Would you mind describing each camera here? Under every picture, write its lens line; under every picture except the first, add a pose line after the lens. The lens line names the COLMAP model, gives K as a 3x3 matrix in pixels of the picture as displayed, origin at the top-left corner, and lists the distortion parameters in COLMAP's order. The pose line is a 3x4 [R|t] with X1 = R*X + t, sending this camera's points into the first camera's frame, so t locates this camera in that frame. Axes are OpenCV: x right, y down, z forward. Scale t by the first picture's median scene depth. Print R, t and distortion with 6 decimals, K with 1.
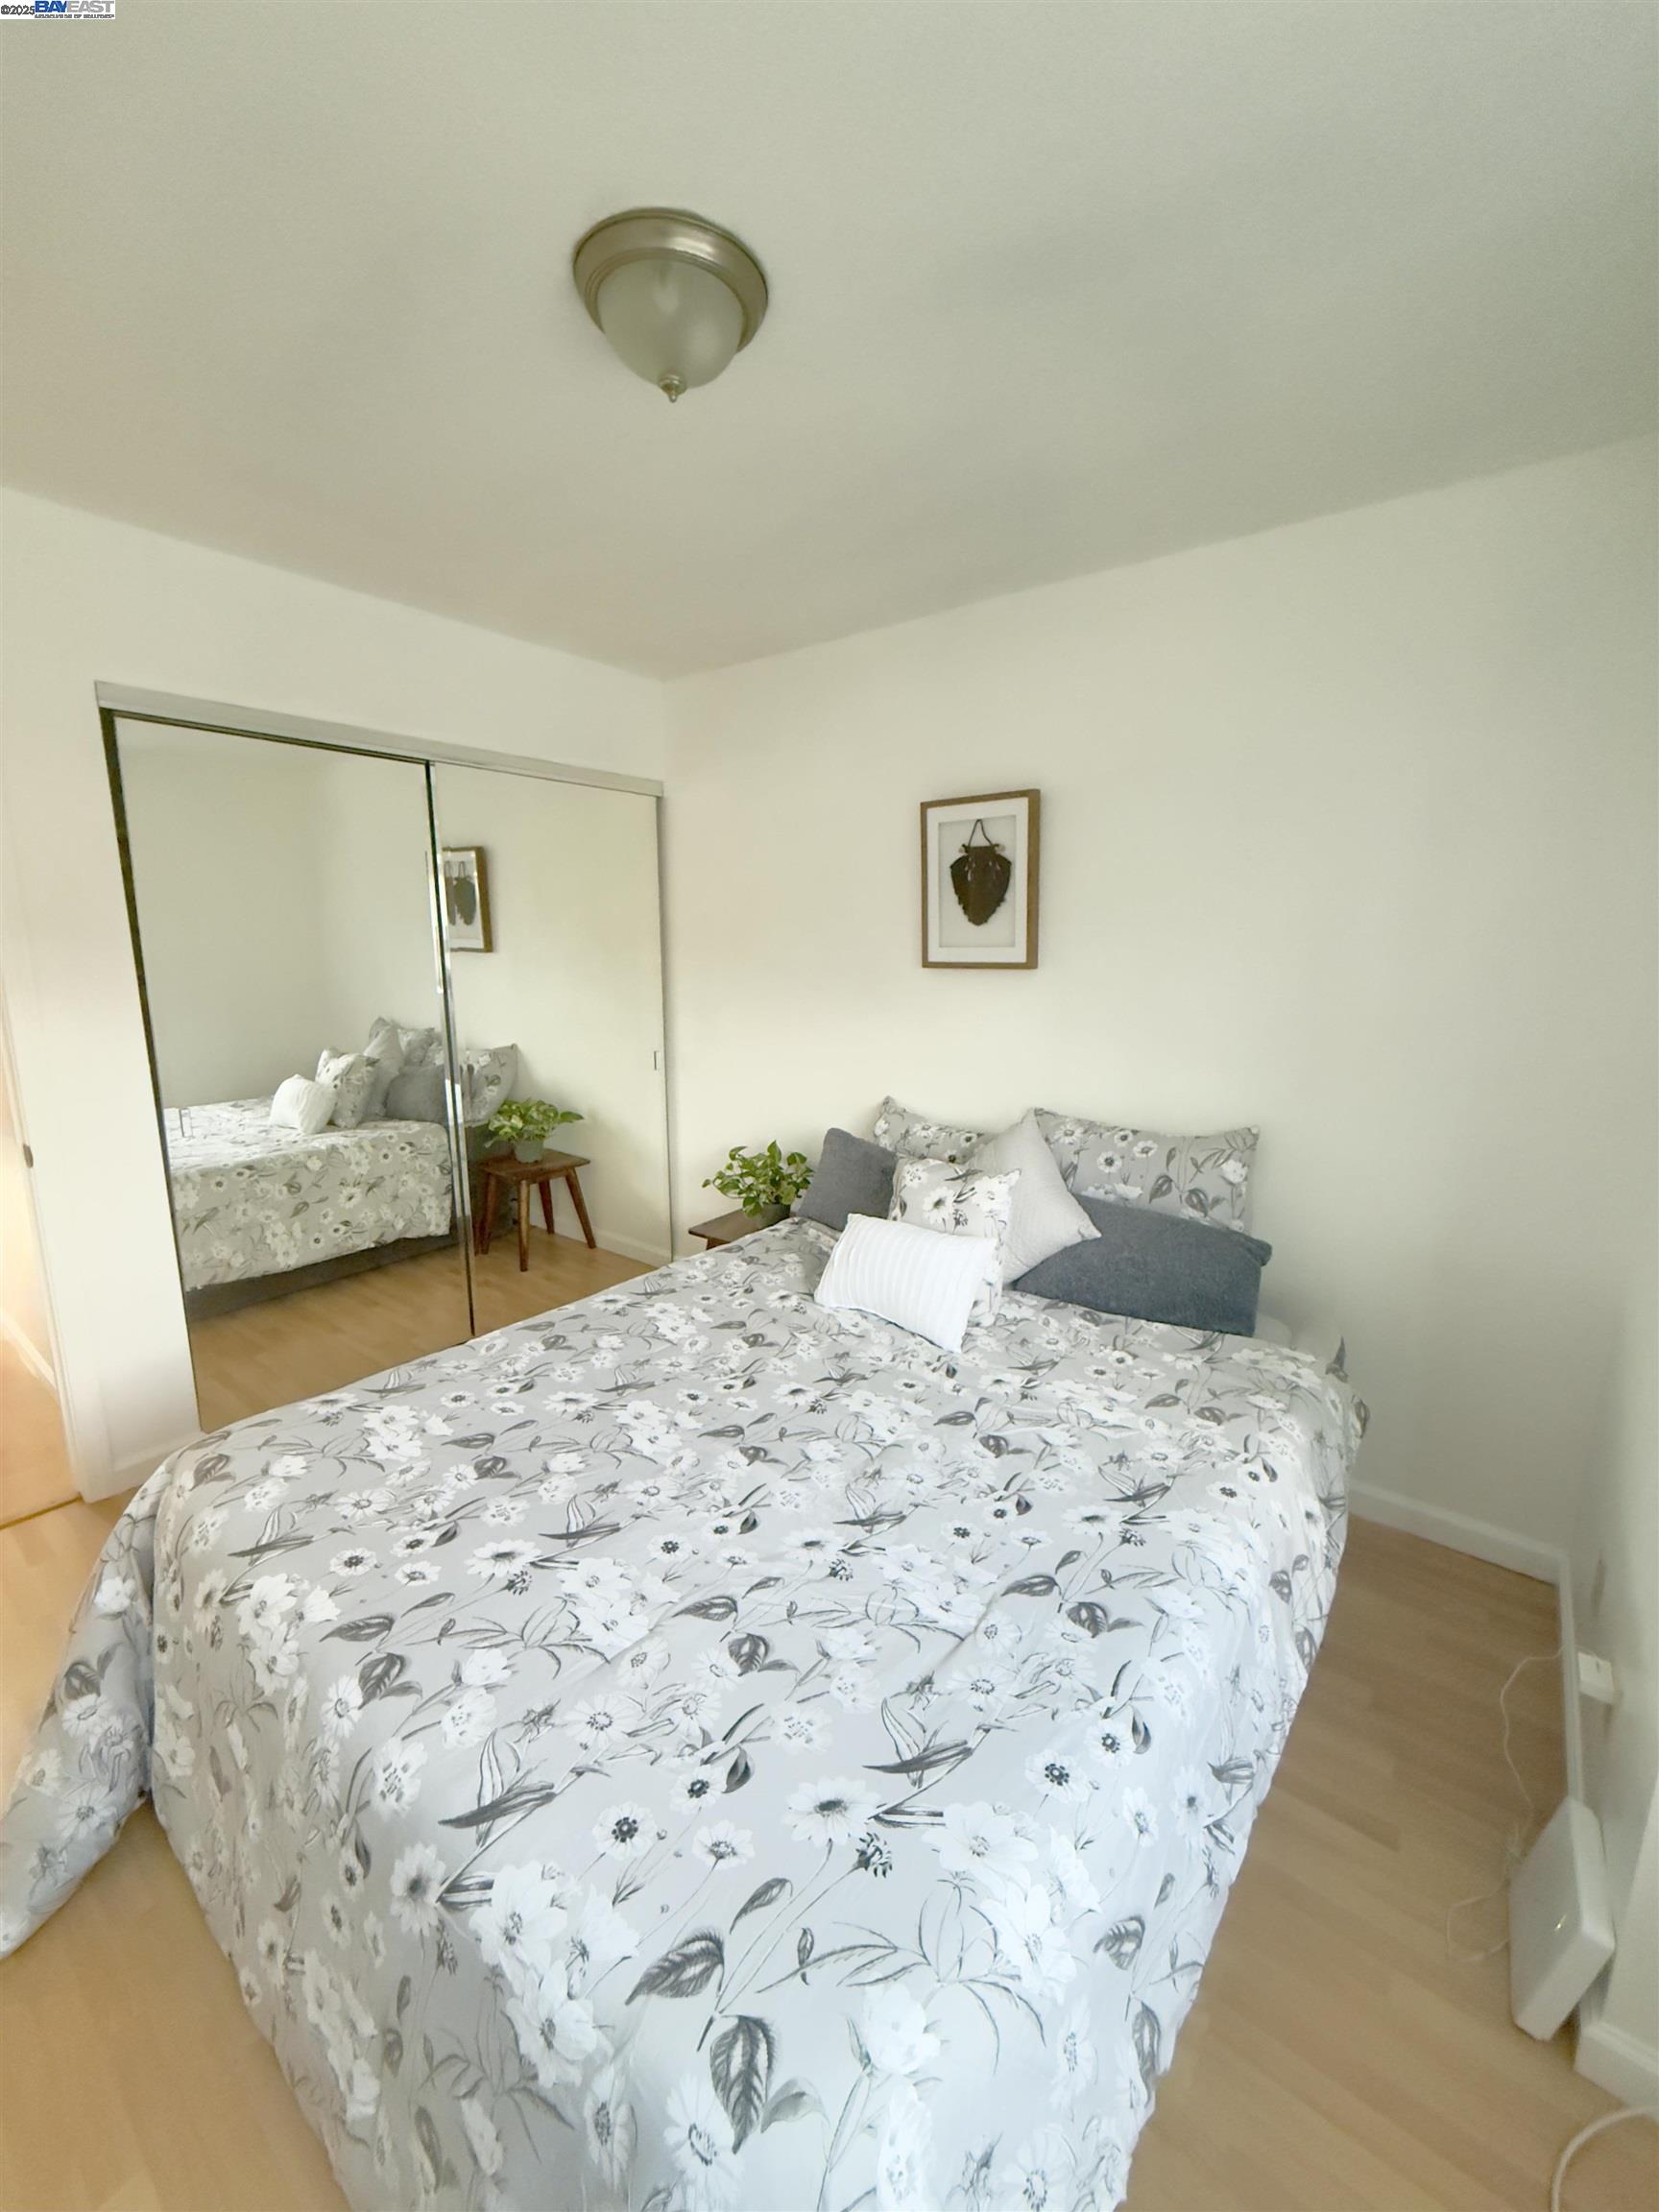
lens RADIAL K [[886.4, 0, 833.6], [0, 886.4, 1107.8], [0, 0, 1]] dist [0.000049, 0.000147]
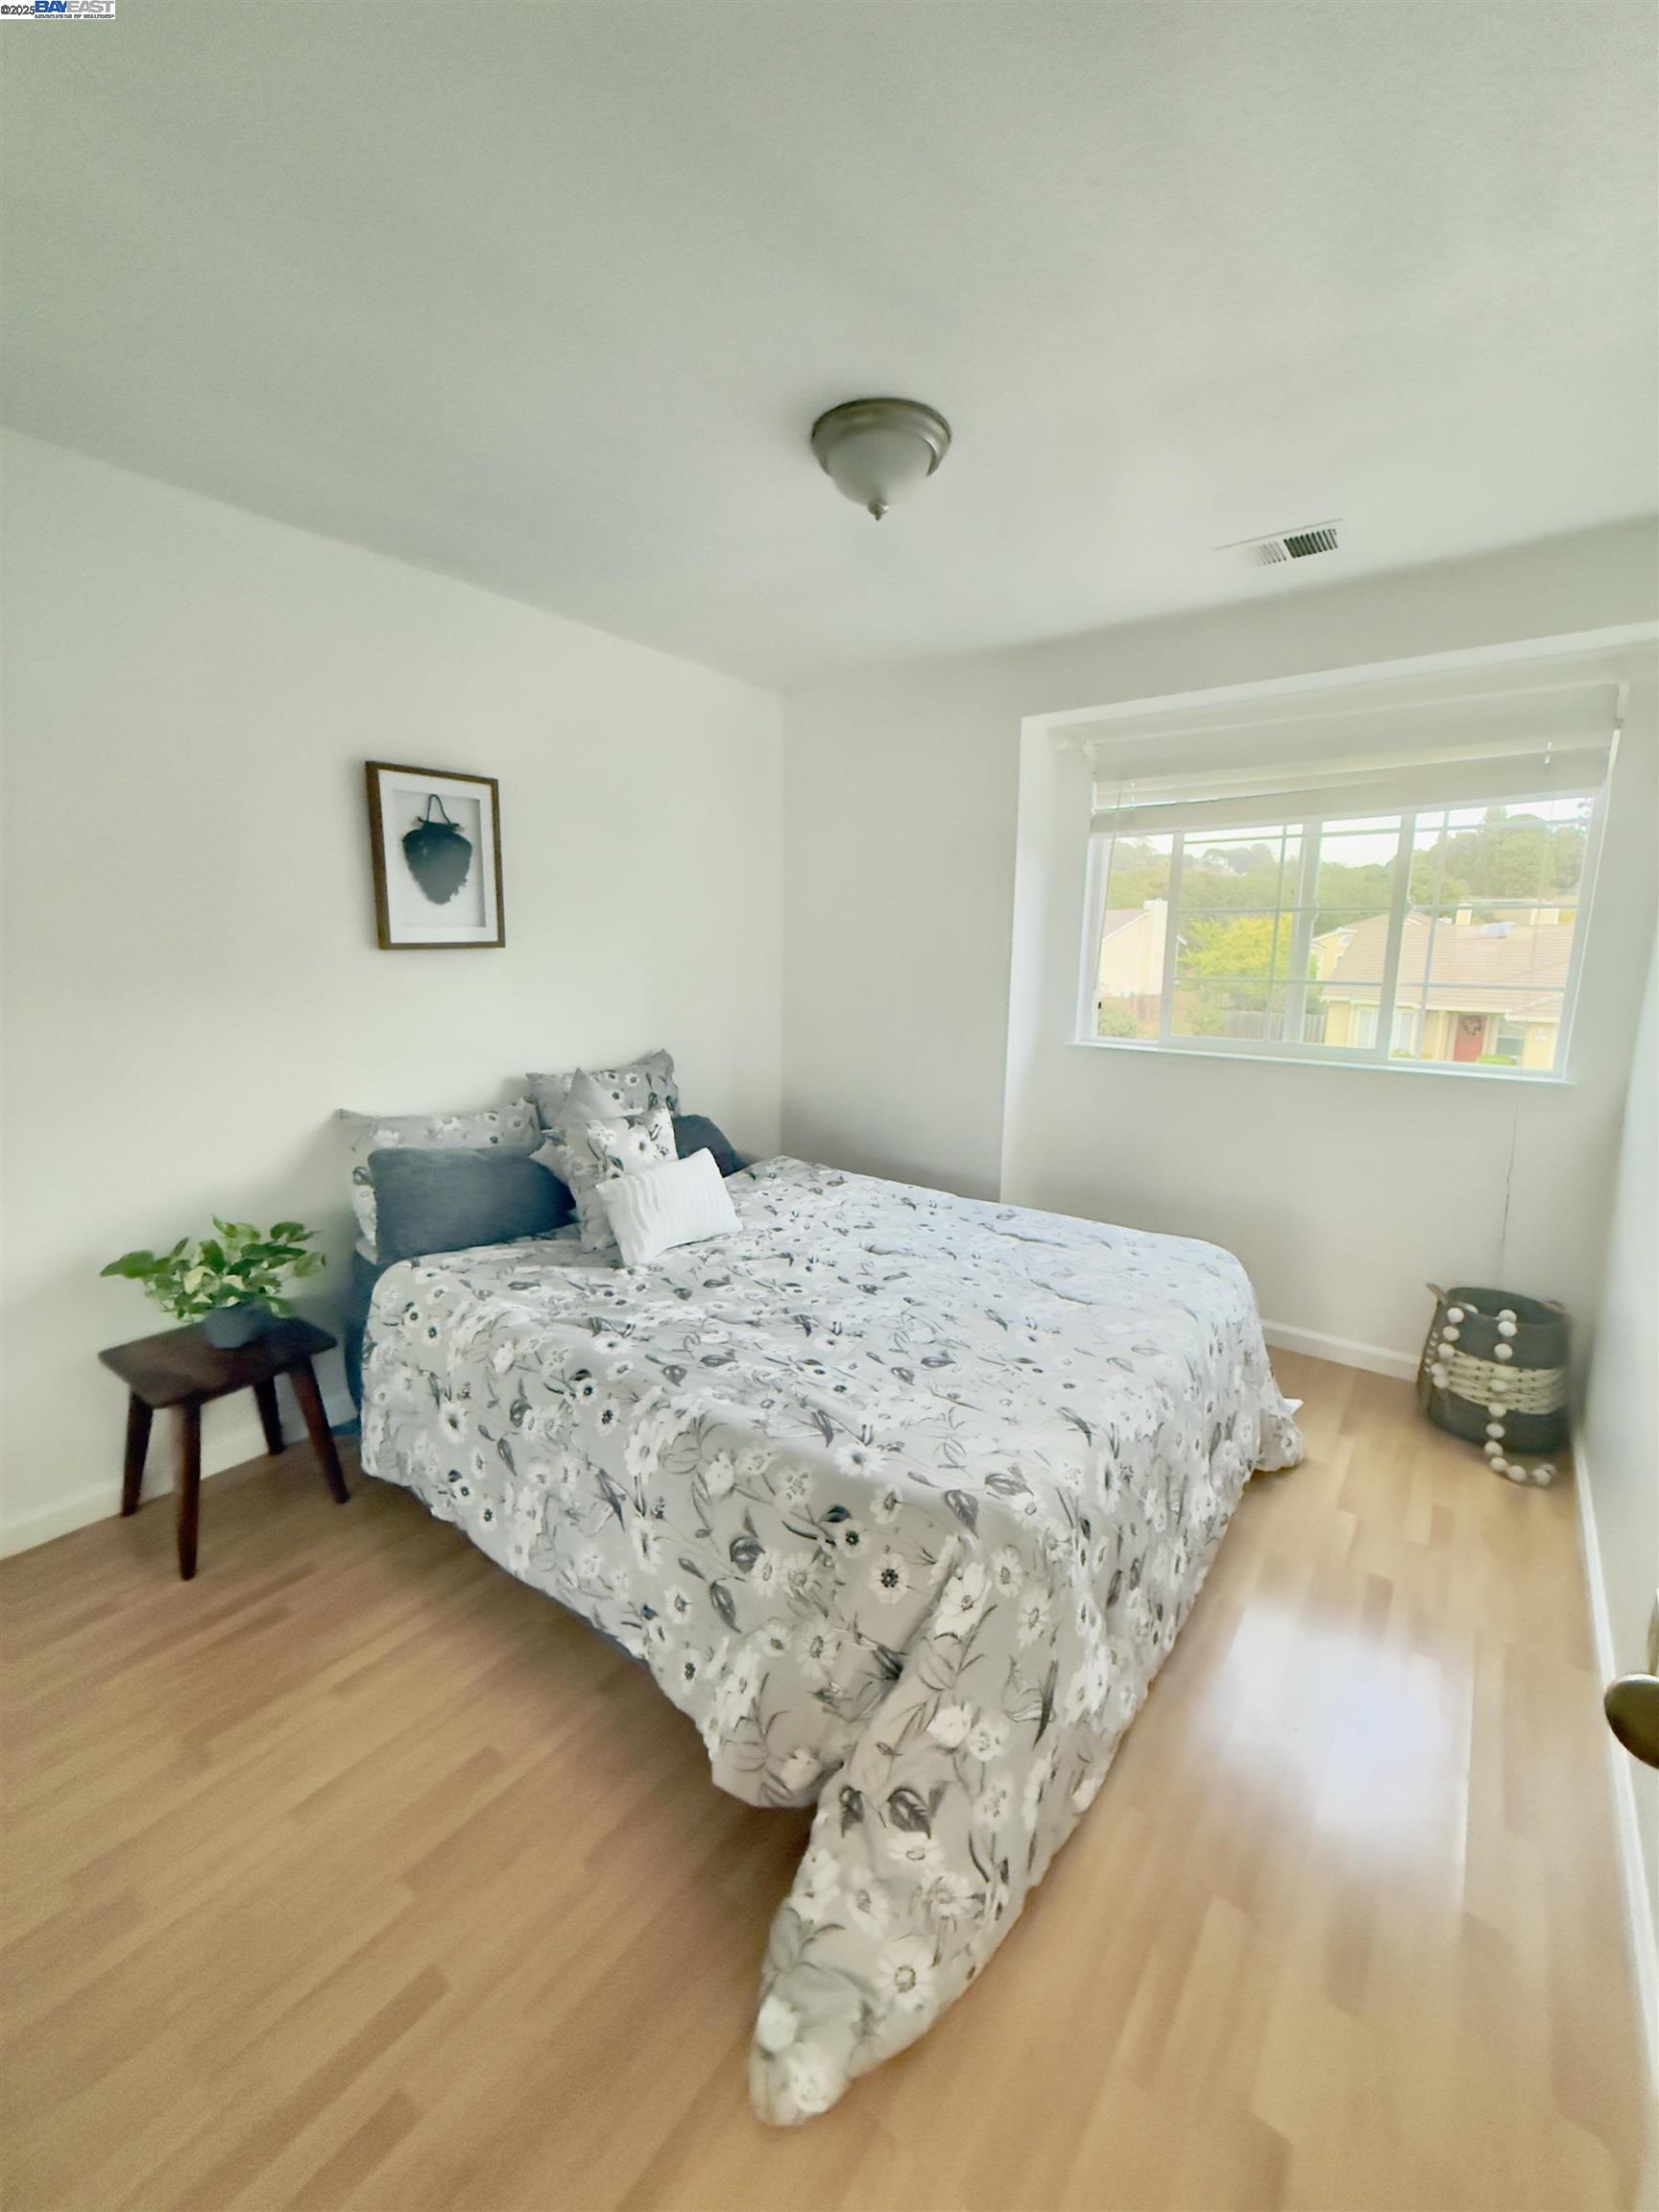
lens RADIAL K [[886.4, 0, 829.1], [0, 886.4, 1098.9], [0, 0, 1]] dist [0.000049, 0.000147]
pose [[-0.009324, -0.190649, 0.981614, -0.871238], [0.178535, 0.965566, 0.189228, -0.110716], [-0.983889, 0.177017, 0.025035, 0.613513]]
